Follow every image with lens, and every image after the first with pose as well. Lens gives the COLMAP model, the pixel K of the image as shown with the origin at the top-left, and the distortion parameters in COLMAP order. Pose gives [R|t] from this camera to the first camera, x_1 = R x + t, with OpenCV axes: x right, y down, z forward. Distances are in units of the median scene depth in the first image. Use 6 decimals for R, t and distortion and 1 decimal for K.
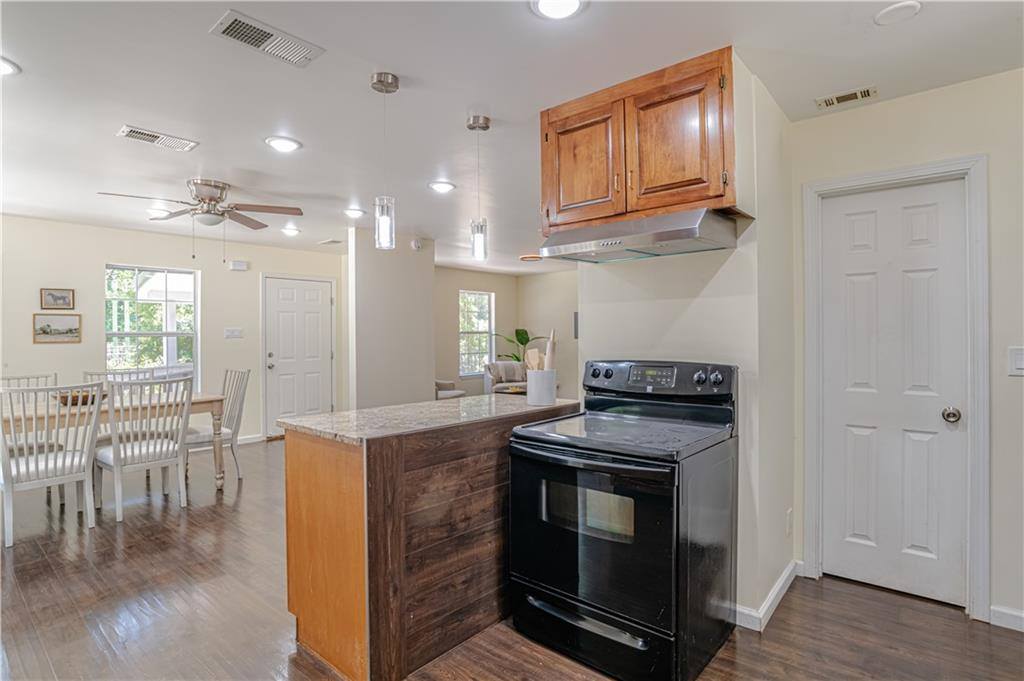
lens RADIAL K [[523.5, 0, 517.4], [0, 523.5, 339.0], [0, 0, 1]] dist [-0.038154, 0.007554]
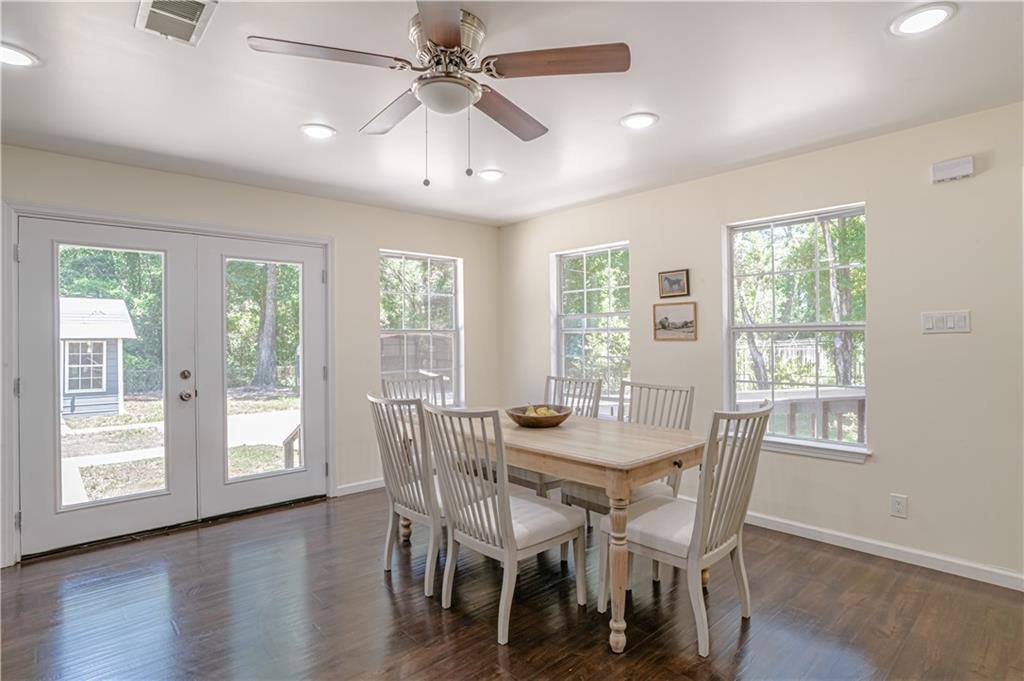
lens RADIAL K [[523.5, 0, 507.6], [0, 523.5, 339.5], [0, 0, 1]] dist [-0.038154, 0.007554]
pose [[-0.120430, 0.015185, -0.992606, -0.087086], [0.003900, 0.999883, 0.014823, -0.006644], [0.992714, -0.002086, -0.120475, 0.924893]]
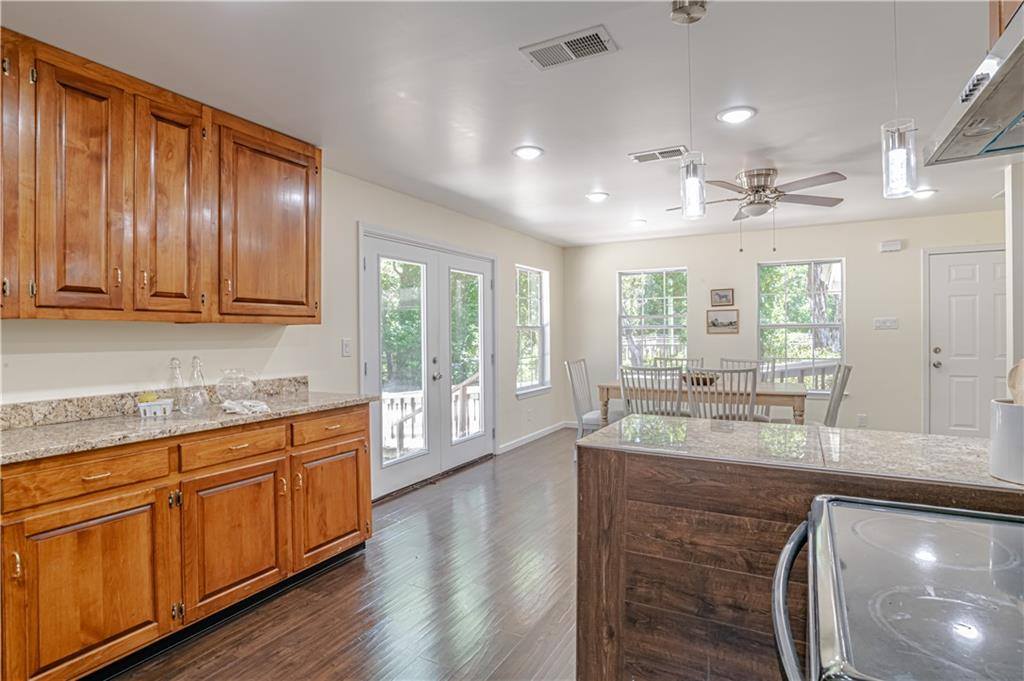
lens RADIAL K [[523.5, 0, 519.9], [0, 523.5, 333.6], [0, 0, 1]] dist [-0.038154, 0.007554]
pose [[0.219036, 0.008920, -0.975676, 0.226629], [0.000299, 0.999958, 0.009209, -0.003894], [0.975717, -0.002309, 0.219024, 0.280007]]
